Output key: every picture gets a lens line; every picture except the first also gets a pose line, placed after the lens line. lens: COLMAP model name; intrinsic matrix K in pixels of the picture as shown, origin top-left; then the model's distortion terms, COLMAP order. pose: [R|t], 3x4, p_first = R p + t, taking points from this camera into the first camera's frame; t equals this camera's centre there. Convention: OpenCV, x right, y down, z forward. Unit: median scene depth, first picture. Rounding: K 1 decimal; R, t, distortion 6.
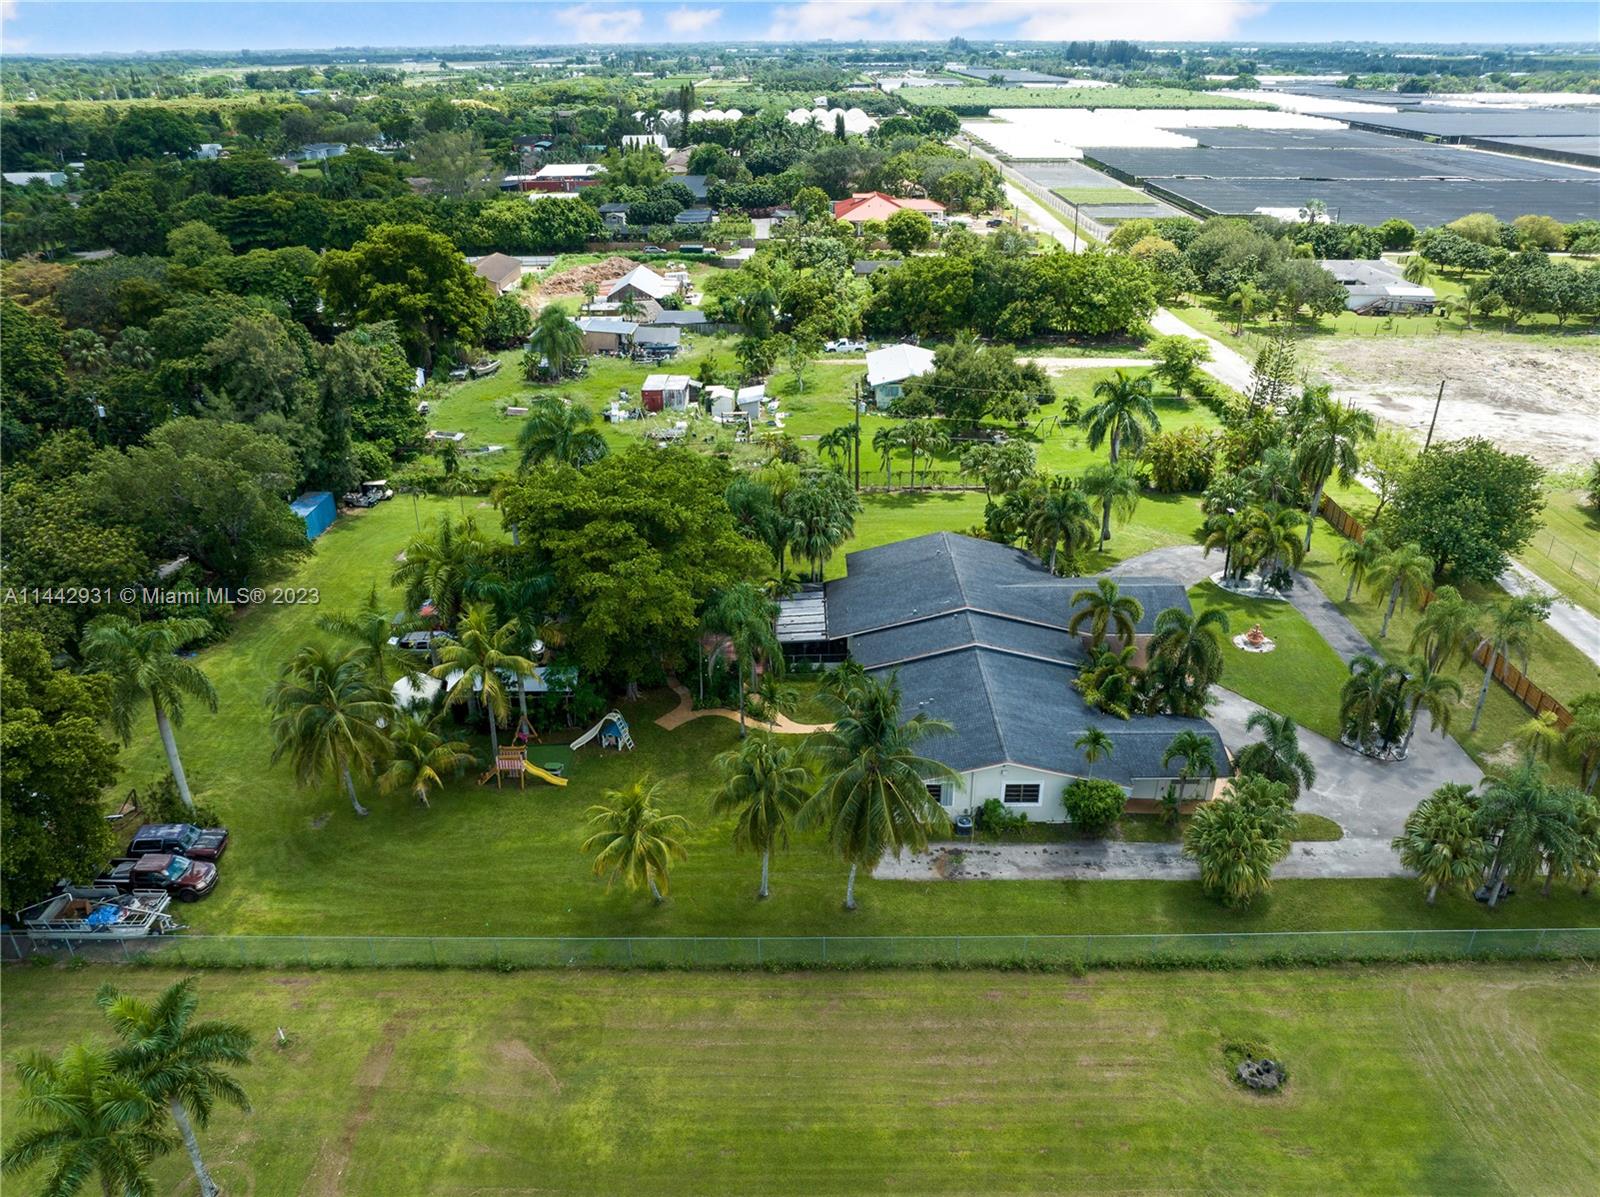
lens RADIAL K [[1101.6, 0, 800.0], [0, 1101.6, 598.5], [0, 0, 1]] dist [-0.060624, 0.029713]
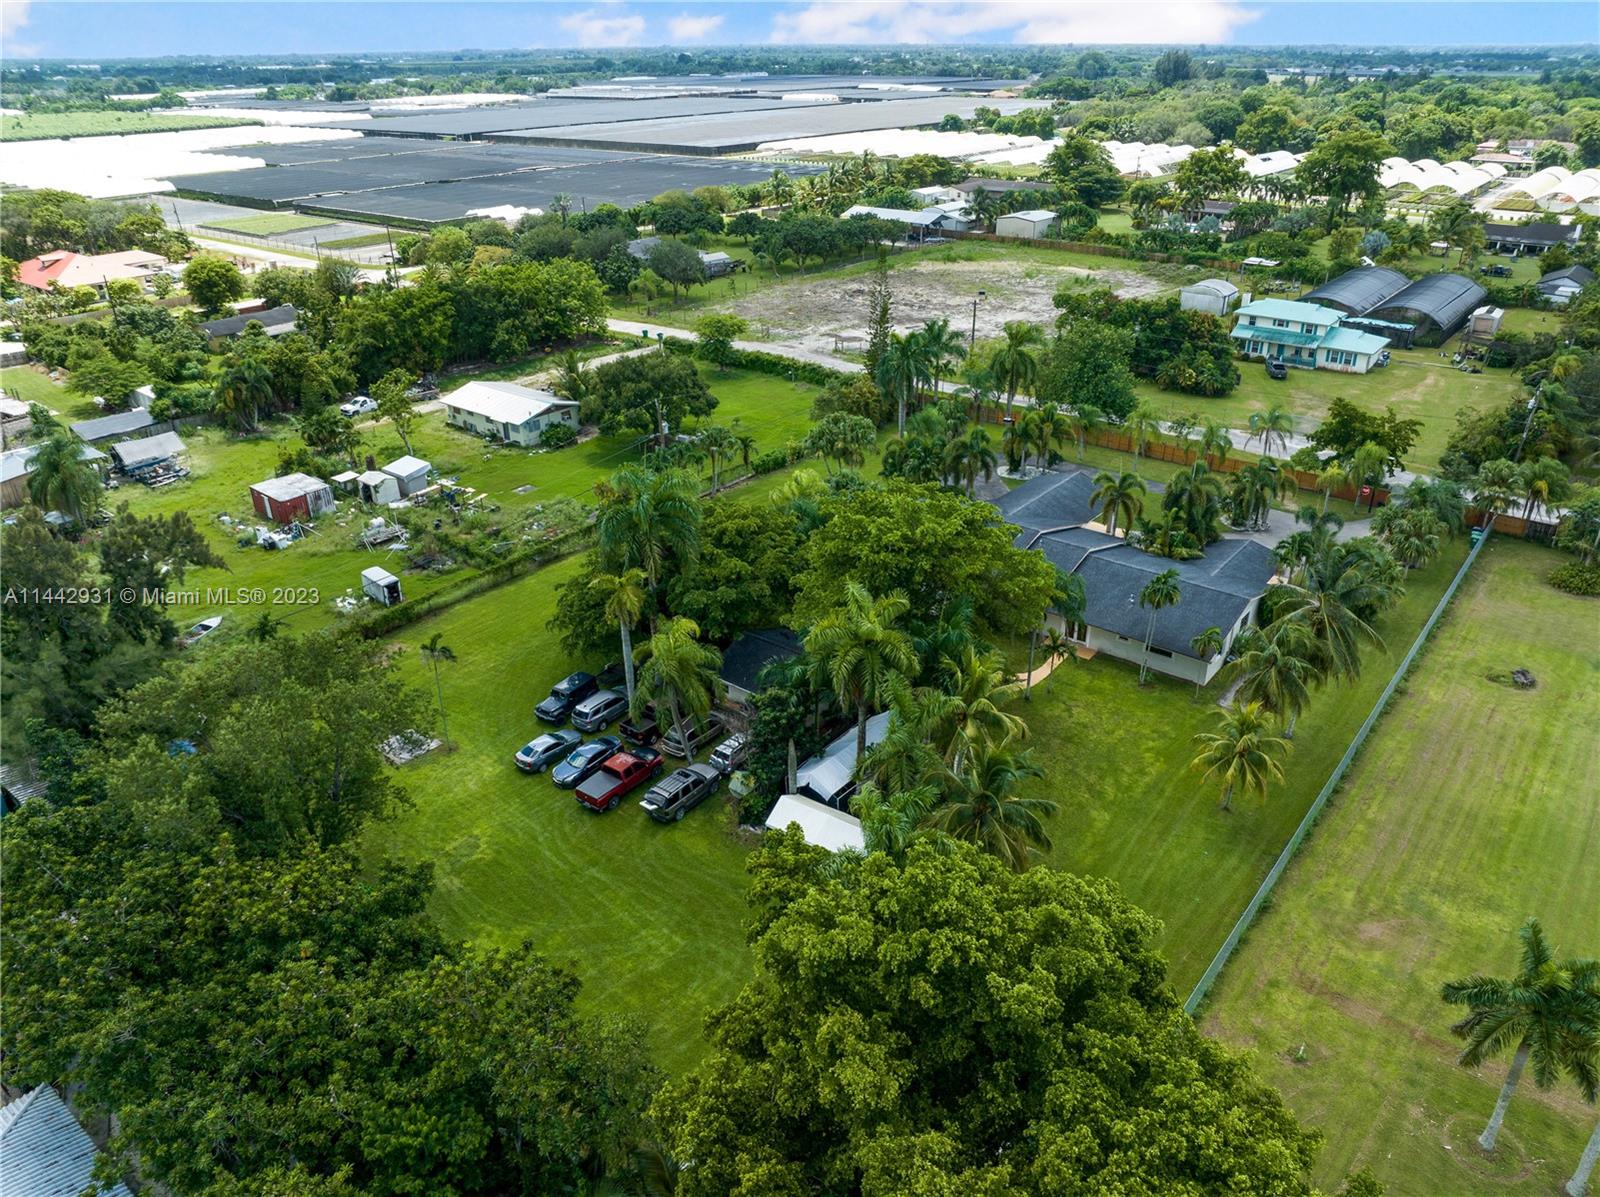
lens RADIAL K [[1100.0, 0, 800.0], [0, 1100.0, 598.5], [0, 0, 1]] dist [-0.052598, 0.036607]
pose [[0.638592, -0.351210, 0.684728, -0.177496], [0.359014, 0.922985, 0.138593, -0.038045], [-0.680669, 0.157322, 0.715500, 0.074911]]
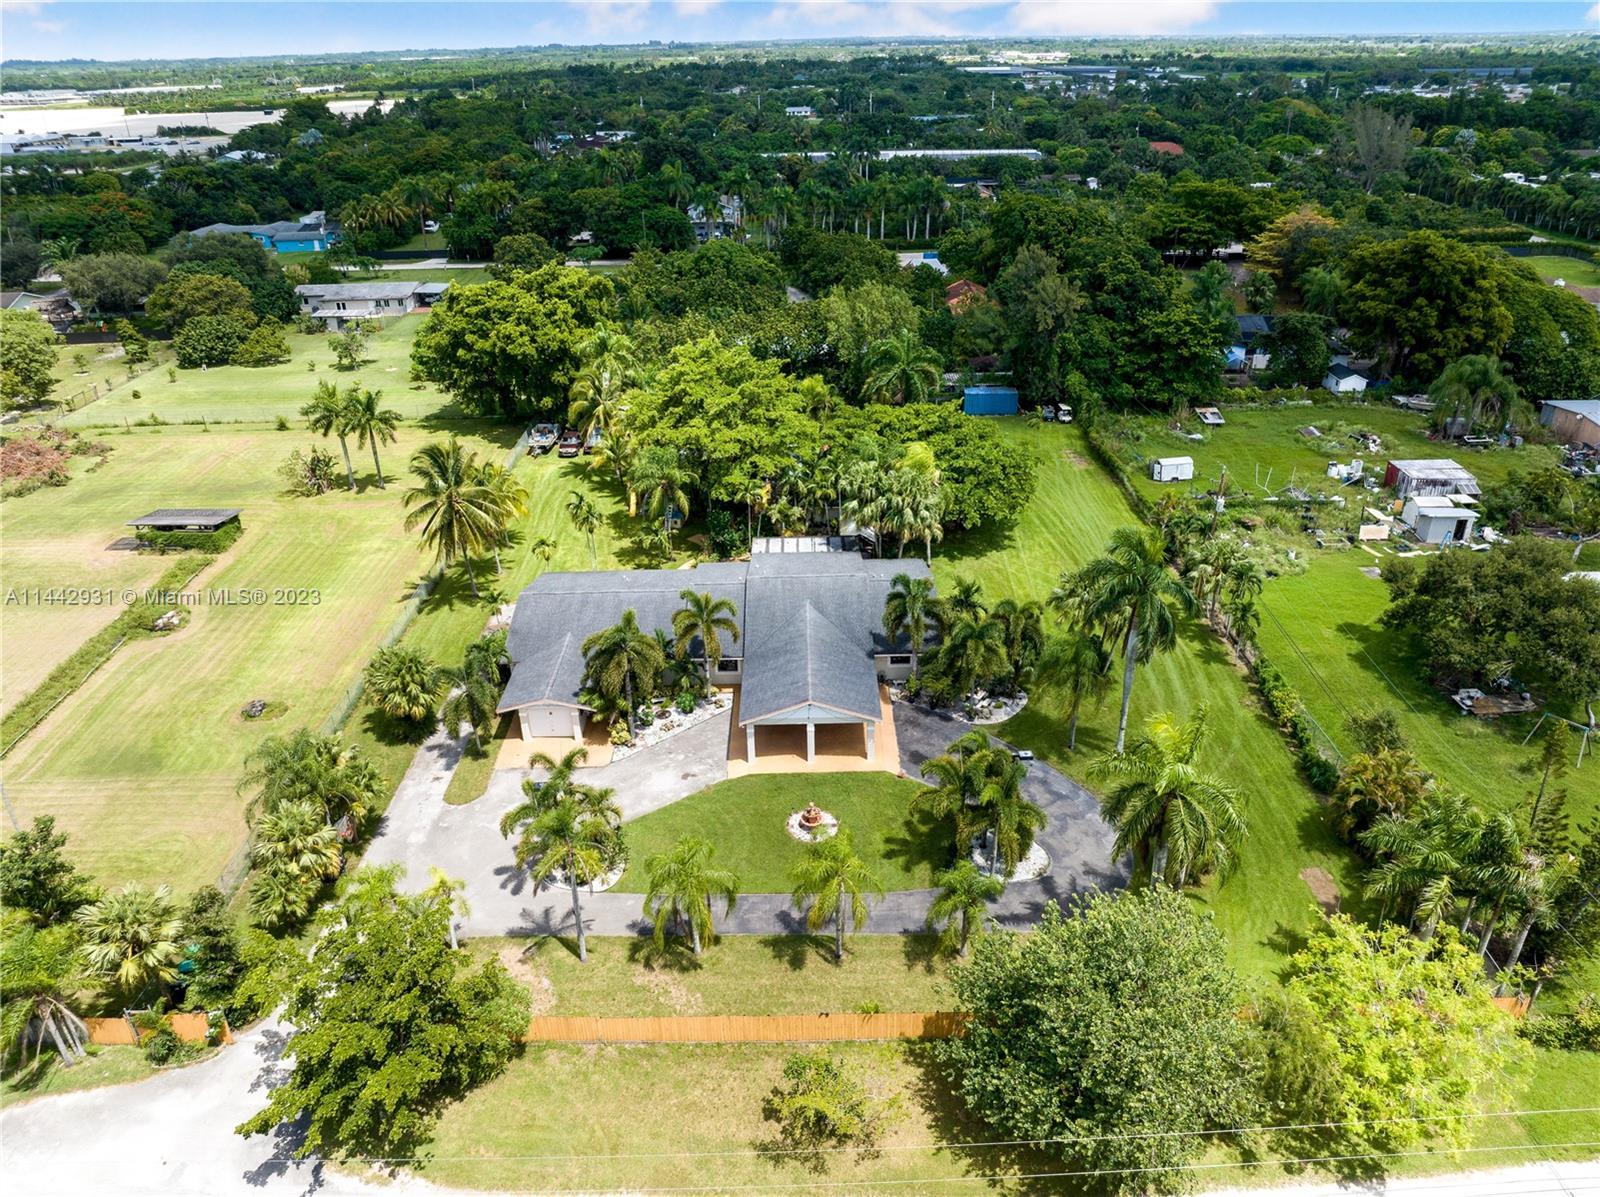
lens RADIAL K [[1101.6, 0, 800.0], [0, 1101.6, 598.5], [0, 0, 1]] dist [-0.060624, 0.029713]
pose [[0.022039, 0.460613, -0.887327, 0.238209], [-0.439801, 0.801518, 0.405146, -0.092321], [0.897825, 0.381319, 0.220243, 0.173432]]
